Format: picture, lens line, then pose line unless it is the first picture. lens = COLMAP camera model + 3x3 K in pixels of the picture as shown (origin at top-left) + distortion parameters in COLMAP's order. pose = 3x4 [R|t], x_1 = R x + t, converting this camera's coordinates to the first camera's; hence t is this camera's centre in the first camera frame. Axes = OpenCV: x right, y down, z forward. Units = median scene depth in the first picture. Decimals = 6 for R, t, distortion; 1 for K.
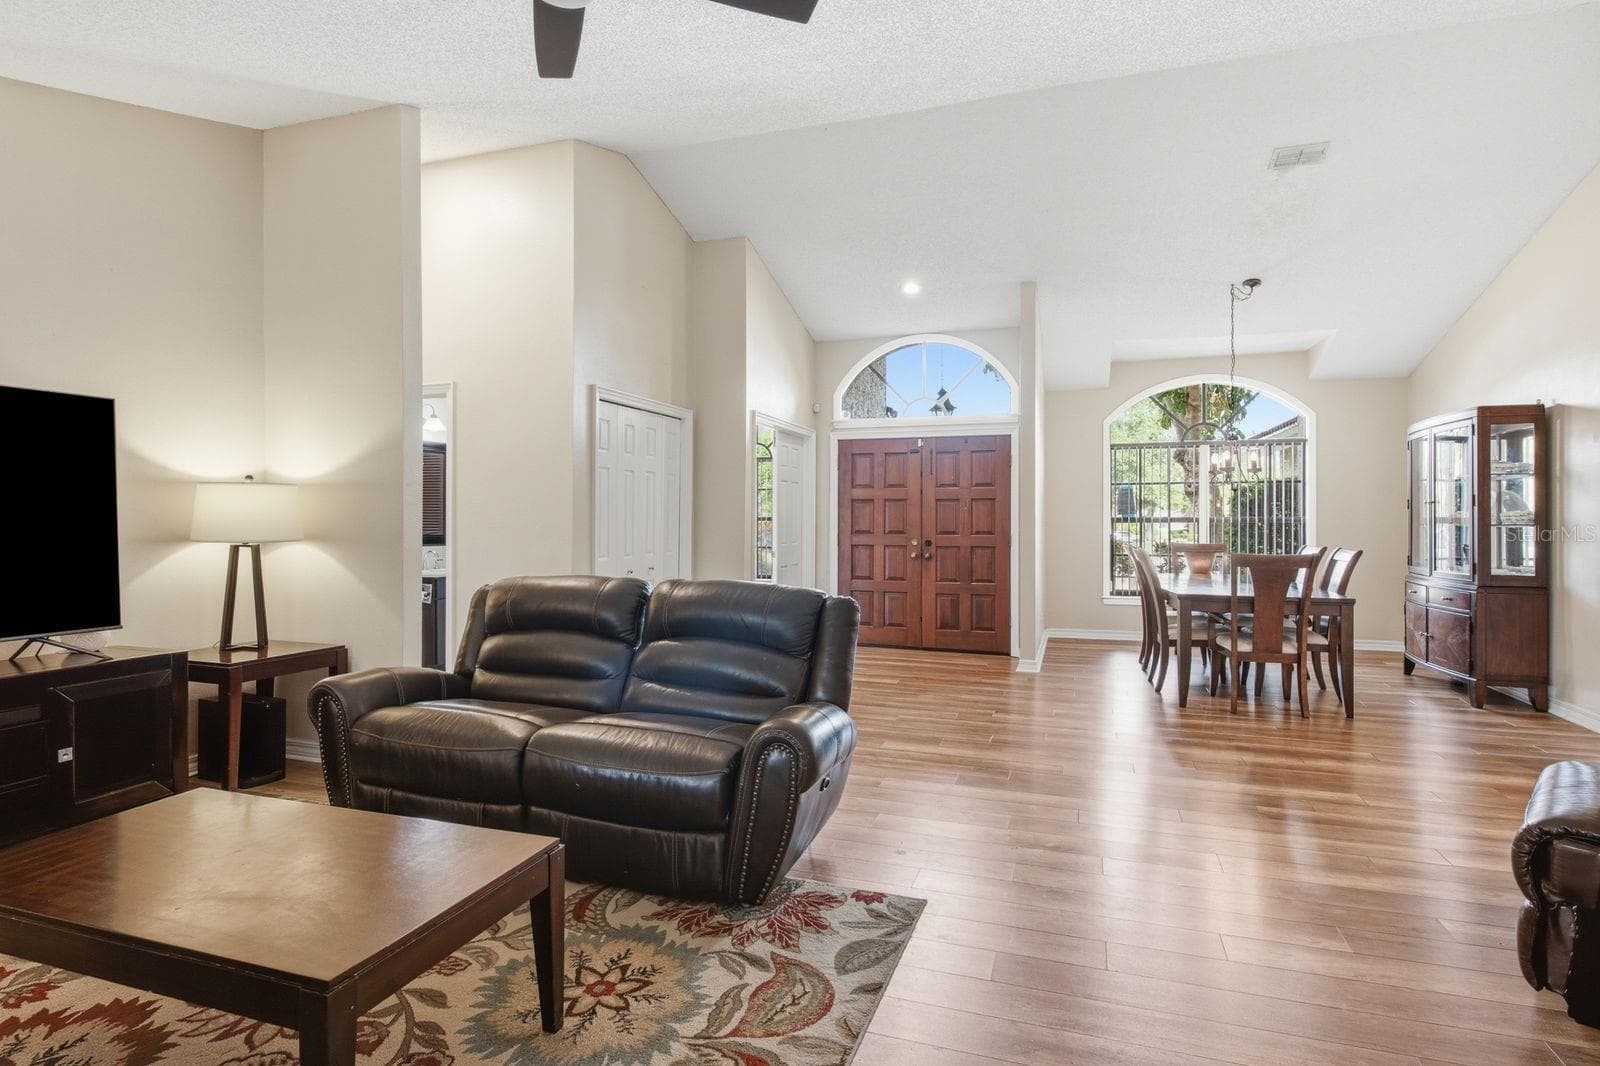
lens RADIAL K [[846.4, 0, 803.6], [0, 846.4, 527.8], [0, 0, 1]] dist [-0.001689, -0.001391]
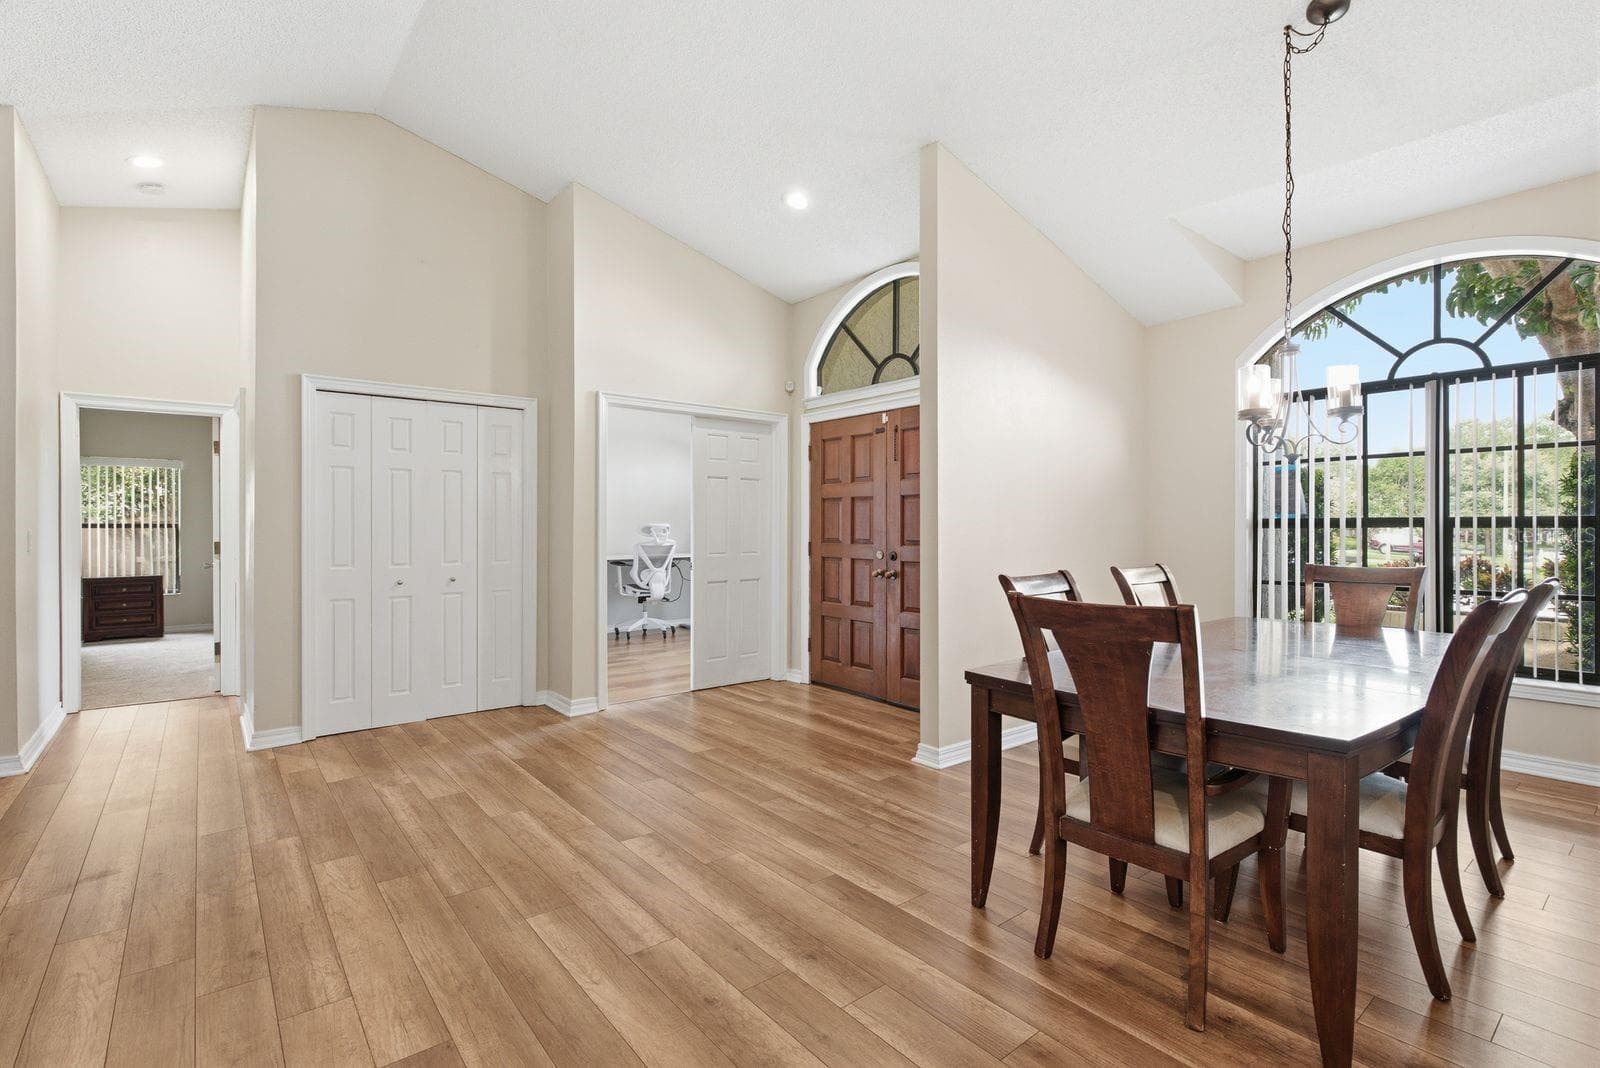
lens RADIAL K [[765.6, 0, 796.1], [0, 765.6, 527.3], [0, 0, 1]] dist [-0.000726, -0.000275]
pose [[0.835601, -0.003238, -0.549327, 0.520305], [-0.001333, 0.999968, -0.007921, -0.001699], [0.549335, 0.007351, 0.835570, 0.495316]]
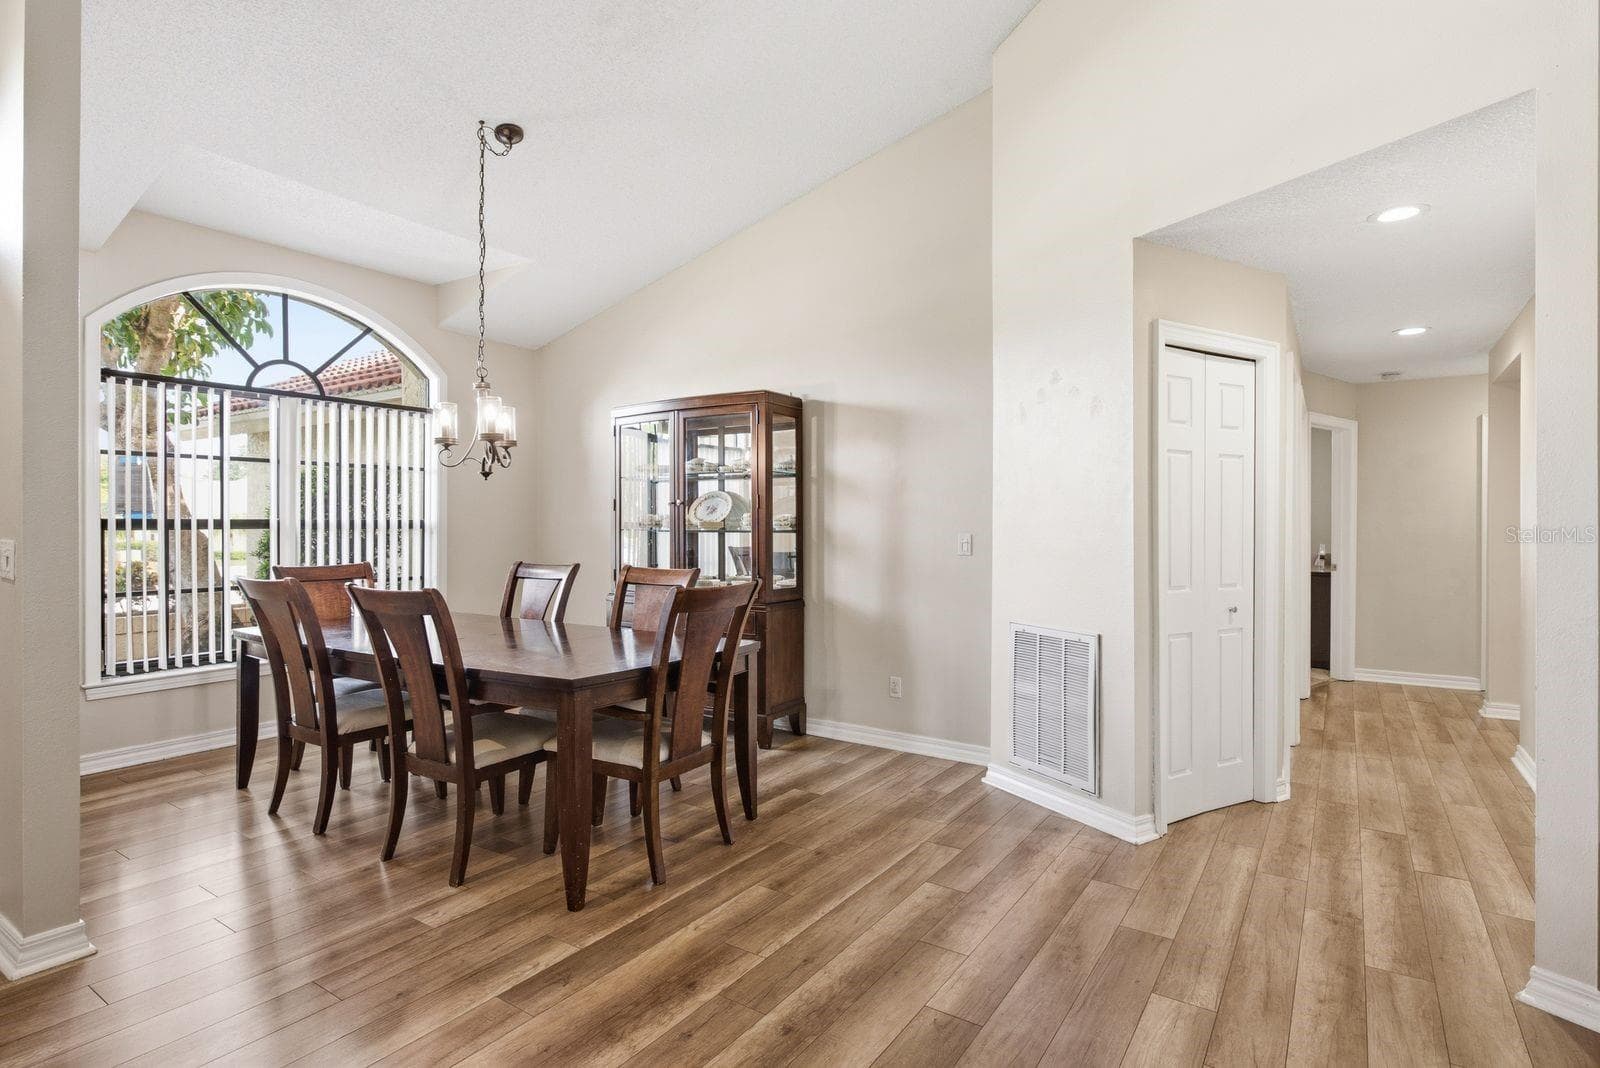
lens RADIAL K [[846.4, 0, 803.6], [0, 846.4, 528.8], [0, 0, 1]] dist [-0.001689, -0.001391]
pose [[0.252932, -0.011737, 0.967413, -0.007209], [0.005609, 0.999927, 0.010665, -0.012571], [-0.967468, 0.002729, 0.252980, 0.649035]]
